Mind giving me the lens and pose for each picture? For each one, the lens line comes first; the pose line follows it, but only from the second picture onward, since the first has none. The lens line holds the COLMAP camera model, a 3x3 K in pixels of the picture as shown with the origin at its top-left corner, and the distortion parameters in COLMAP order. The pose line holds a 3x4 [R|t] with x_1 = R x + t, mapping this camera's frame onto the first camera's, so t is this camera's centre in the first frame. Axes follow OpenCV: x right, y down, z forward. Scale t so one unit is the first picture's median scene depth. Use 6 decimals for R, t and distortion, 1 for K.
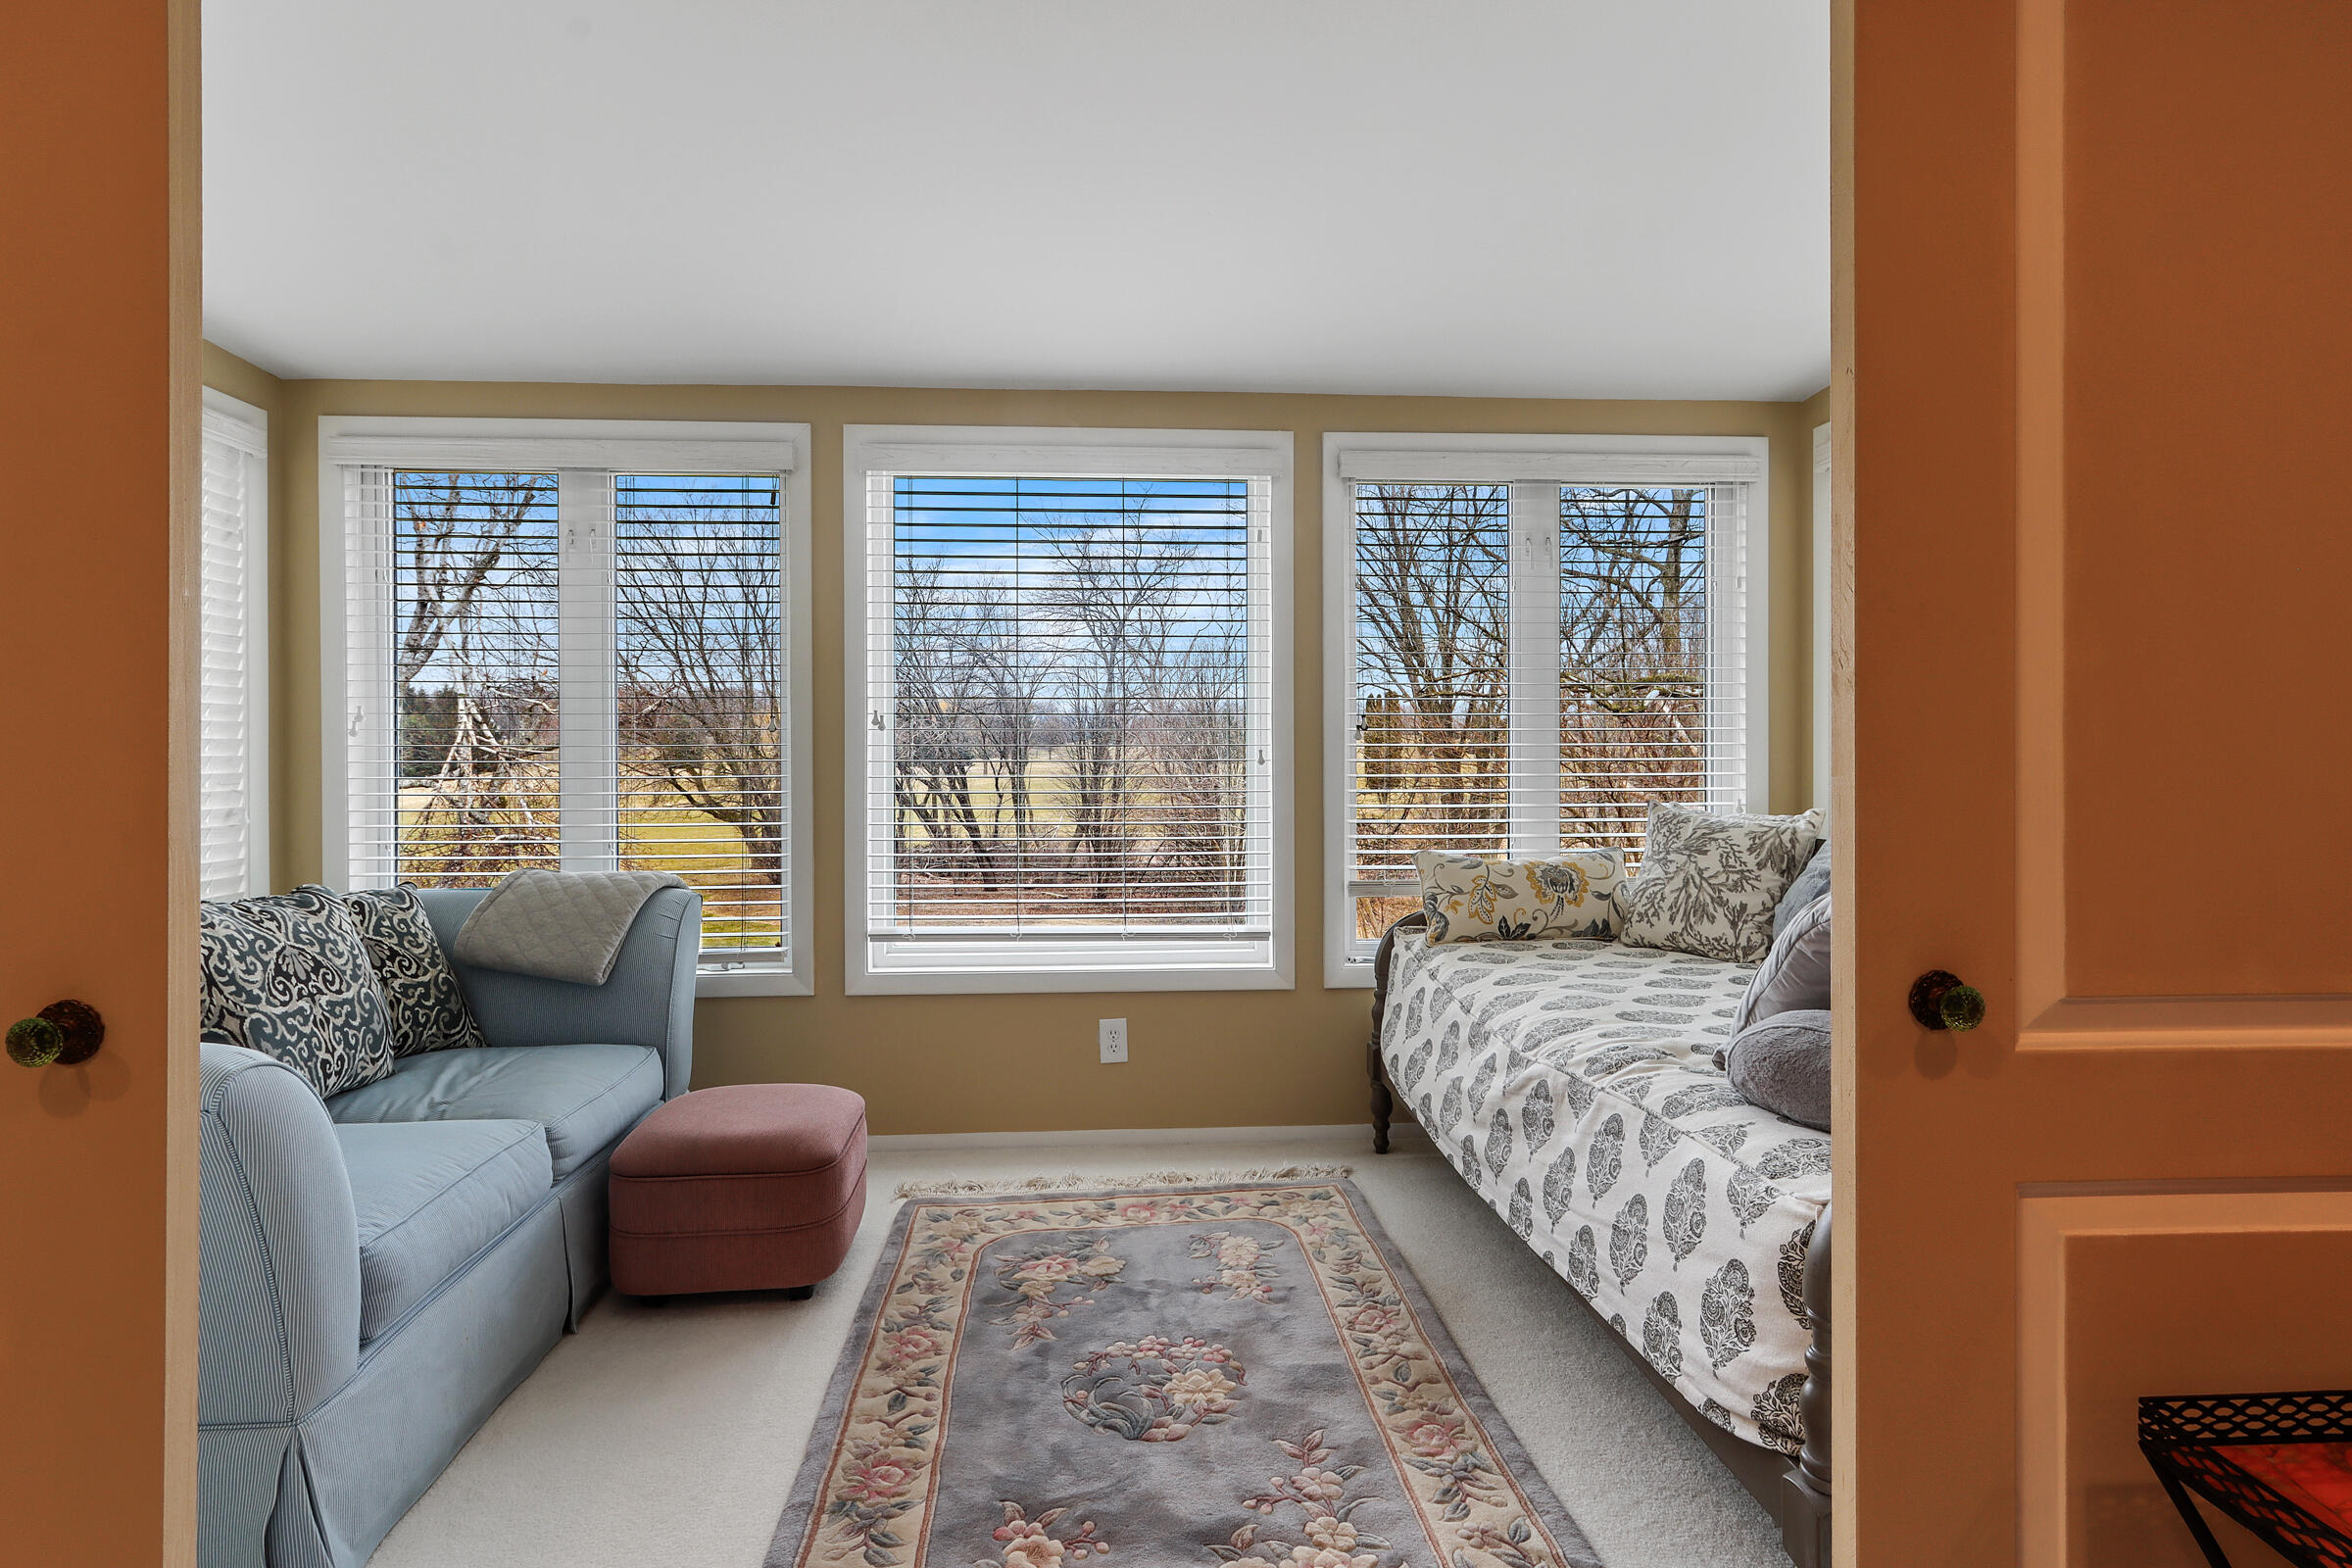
lens RADIAL K [[1131.2, 0, 1088.2], [0, 1131.2, 773.9], [0, 0, 1]] dist [-0.000992, 0.001477]
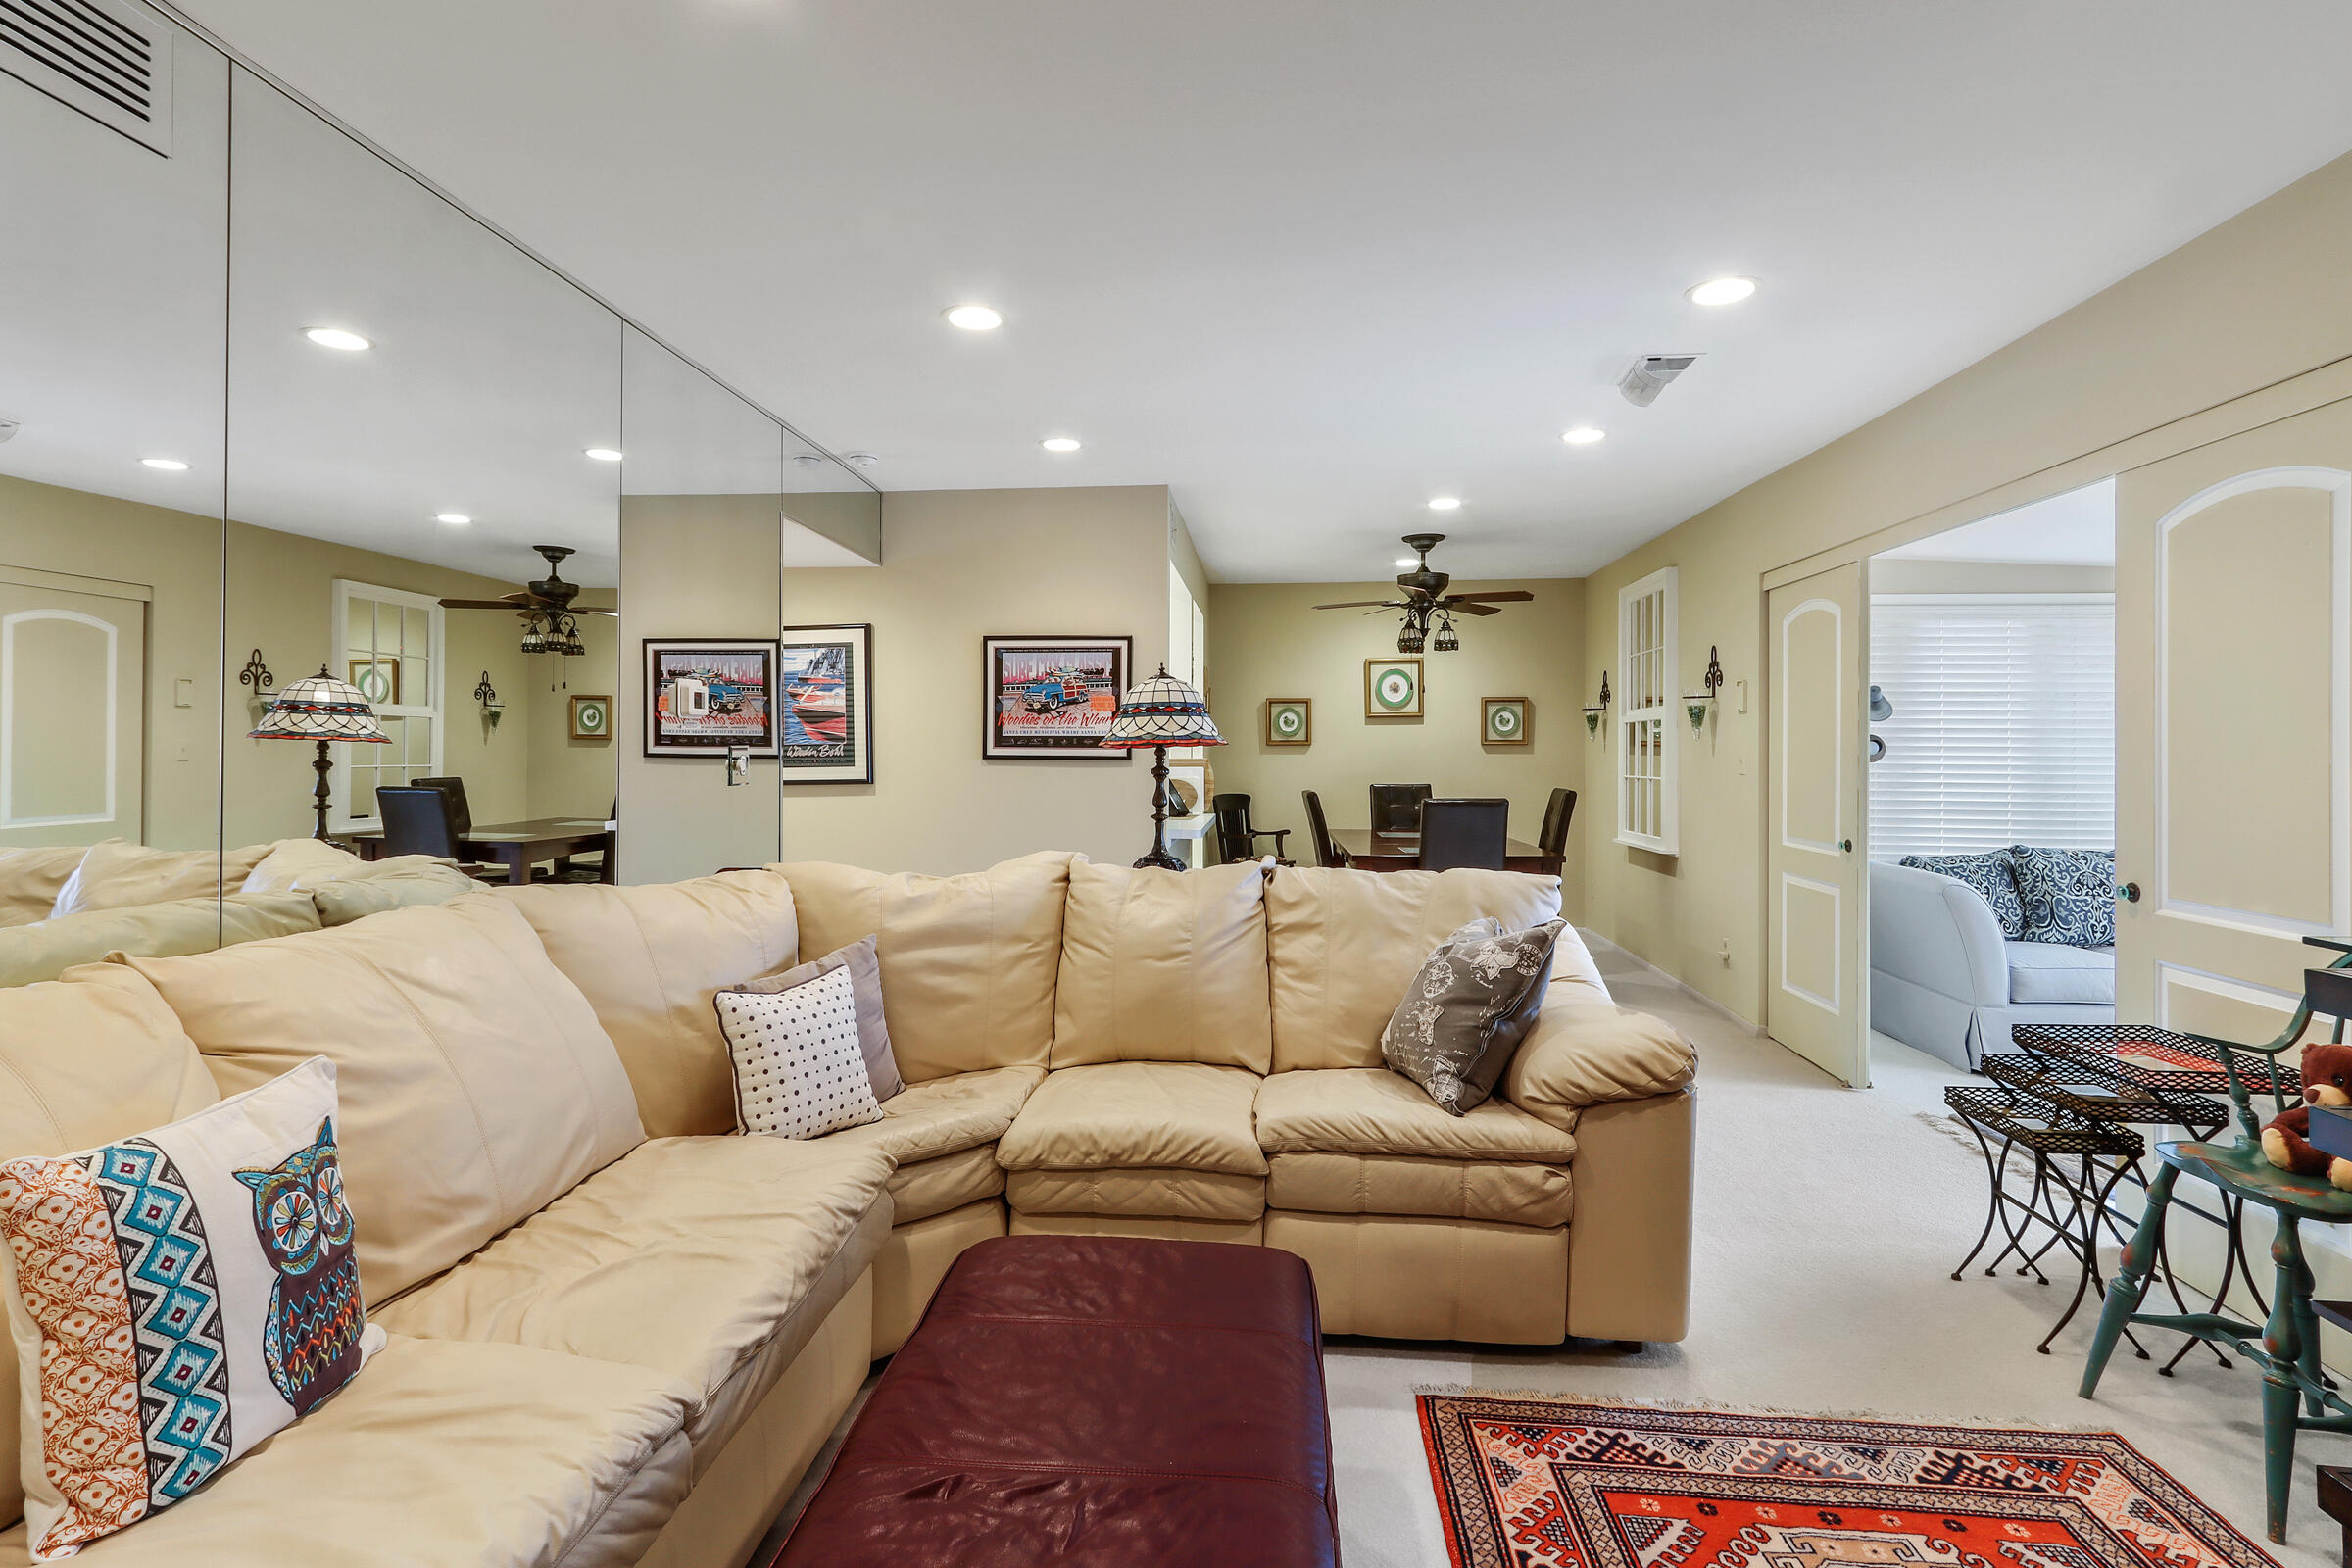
lens RADIAL K [[1131.2, 0, 1119.0], [0, 1131.2, 746.2], [0, 0, 1]] dist [-0.000992, 0.001477]
pose [[-0.134377, 0.004769, -0.990919, 1.572944], [-0.008453, 0.999947, 0.005958, -0.083100], [0.990894, 0.009177, -0.134330, -0.531118]]
